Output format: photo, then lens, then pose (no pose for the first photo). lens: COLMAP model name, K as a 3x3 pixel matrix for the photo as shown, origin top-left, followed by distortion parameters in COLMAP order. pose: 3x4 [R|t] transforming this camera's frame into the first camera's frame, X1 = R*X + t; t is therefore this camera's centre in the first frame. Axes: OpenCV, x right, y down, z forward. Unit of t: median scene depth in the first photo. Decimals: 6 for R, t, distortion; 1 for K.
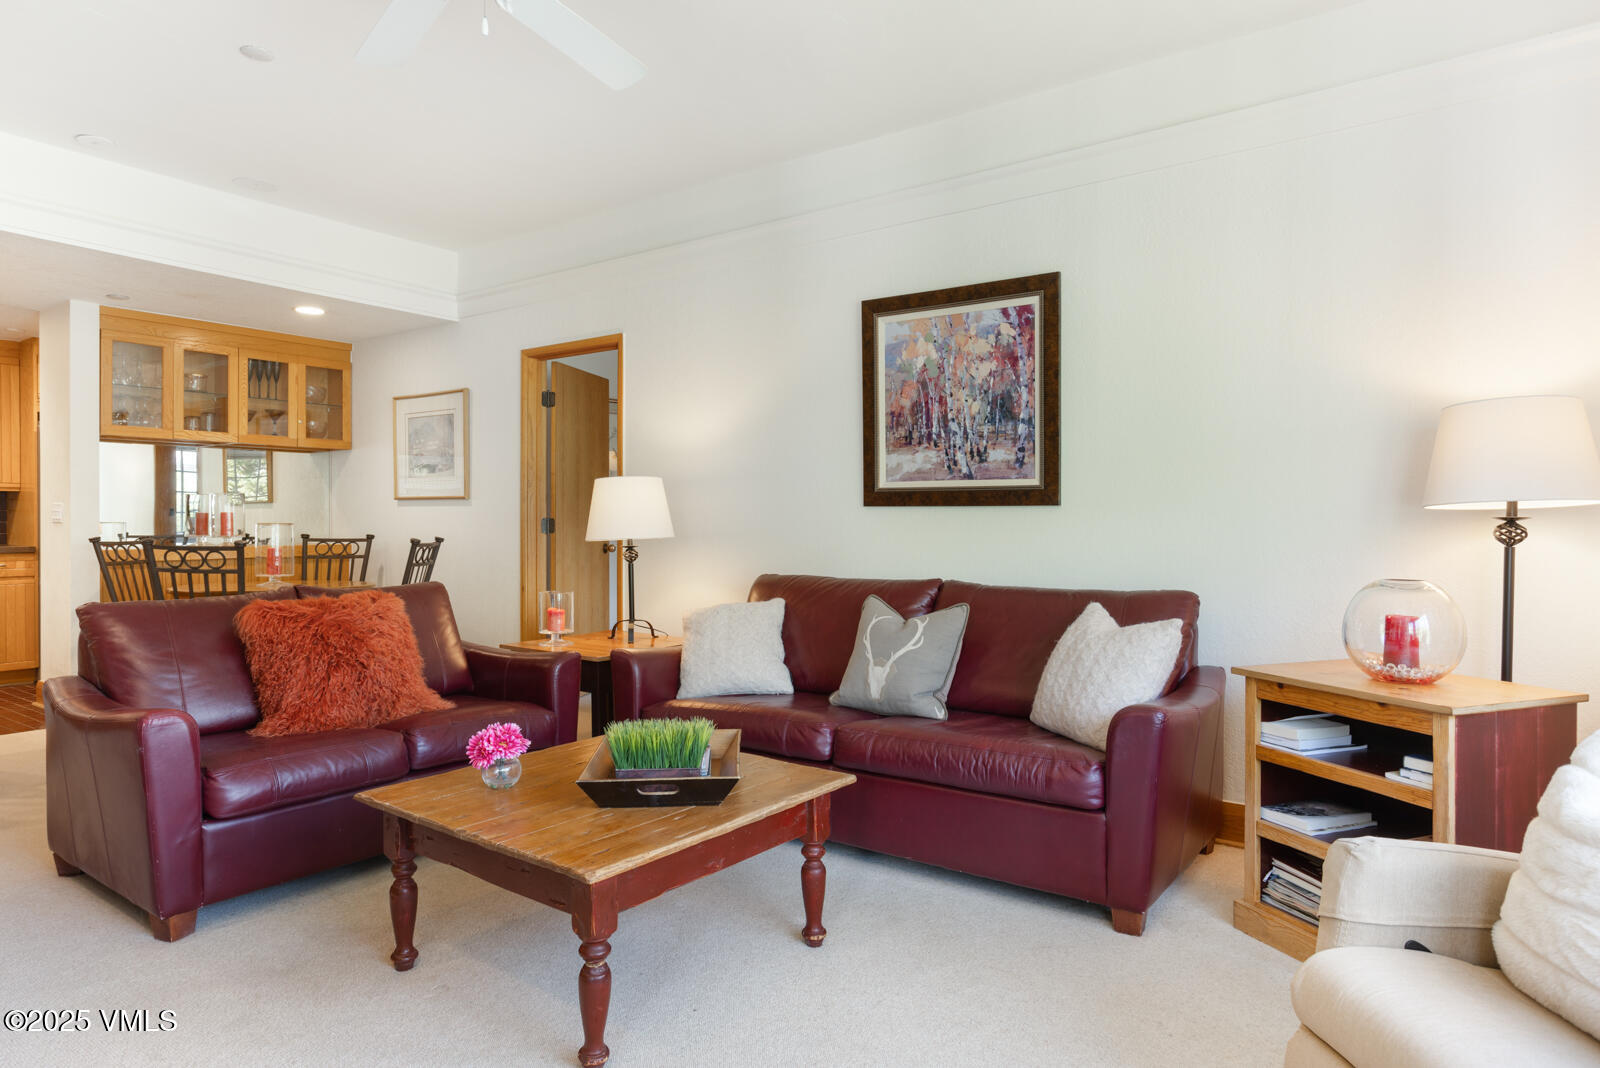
lens RADIAL K [[943.4, 0, 817.9], [0, 943.4, 528.0], [0, 0, 1]] dist [-0.022015, 0.003828]
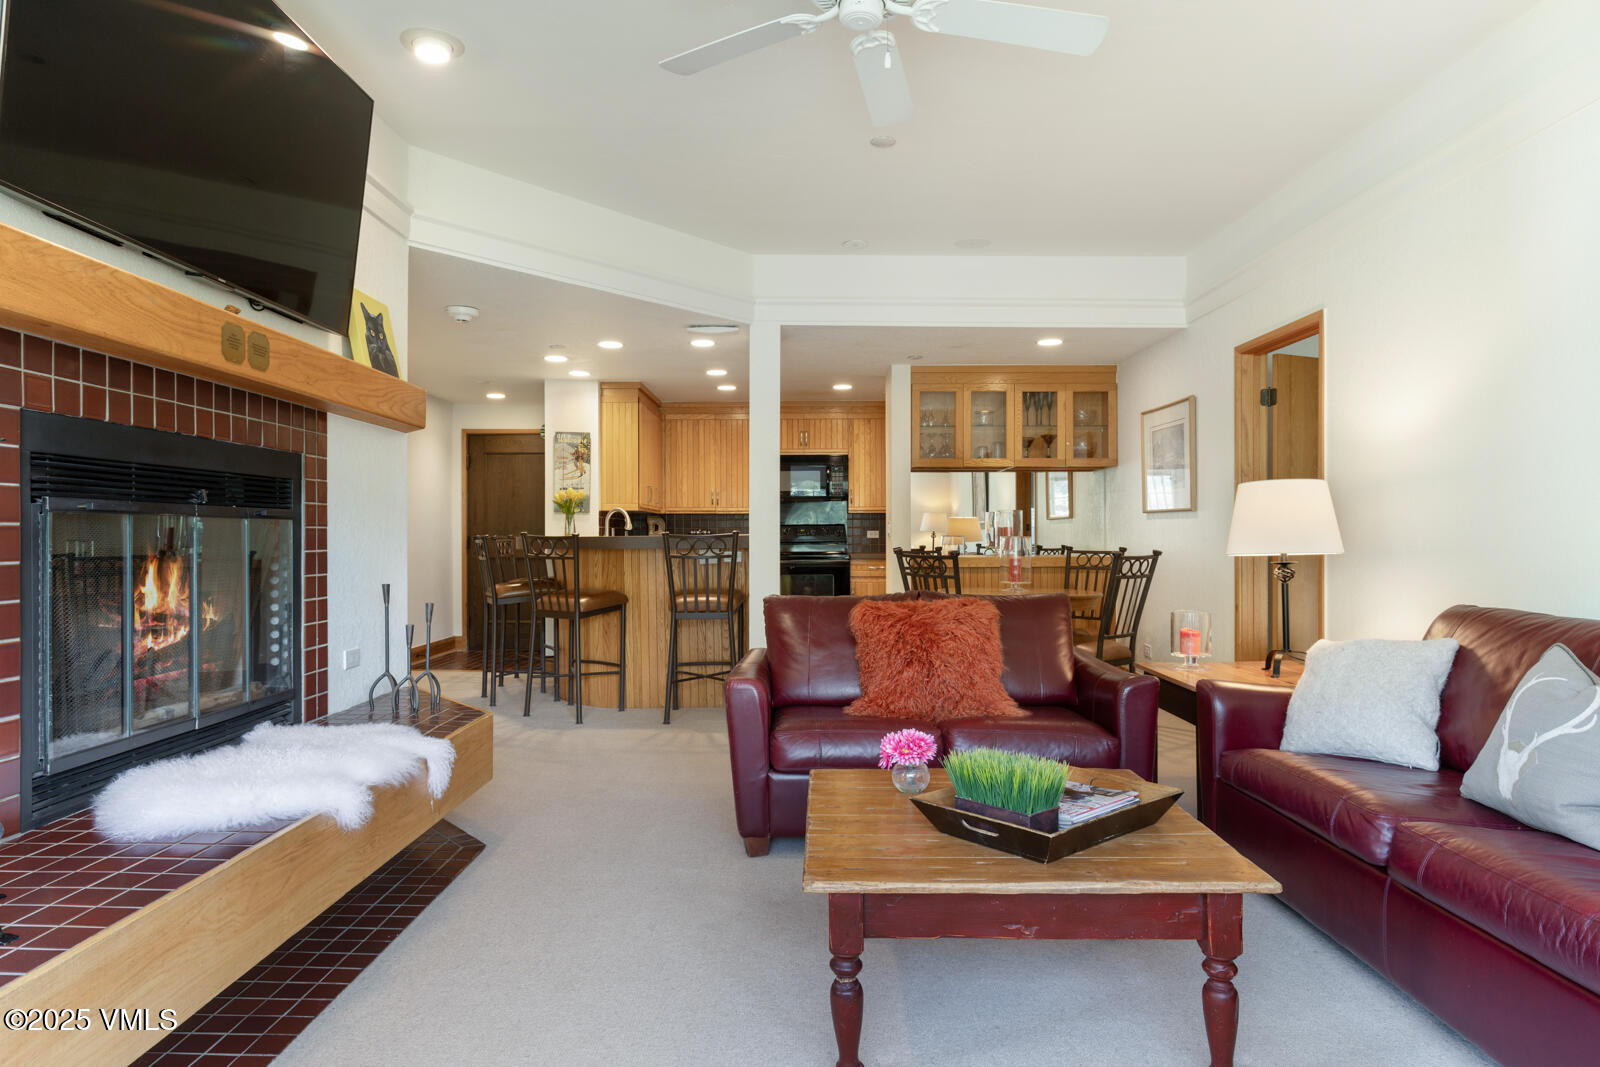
lens RADIAL K [[943.4, 0, 812.3], [0, 943.4, 533.1], [0, 0, 1]] dist [-0.022015, 0.003828]
pose [[0.584229, -0.004183, -0.811578, 0.195183], [-0.003809, 0.999962, -0.007896, 0.000748], [0.811580, 0.007704, 0.584191, 0.138527]]
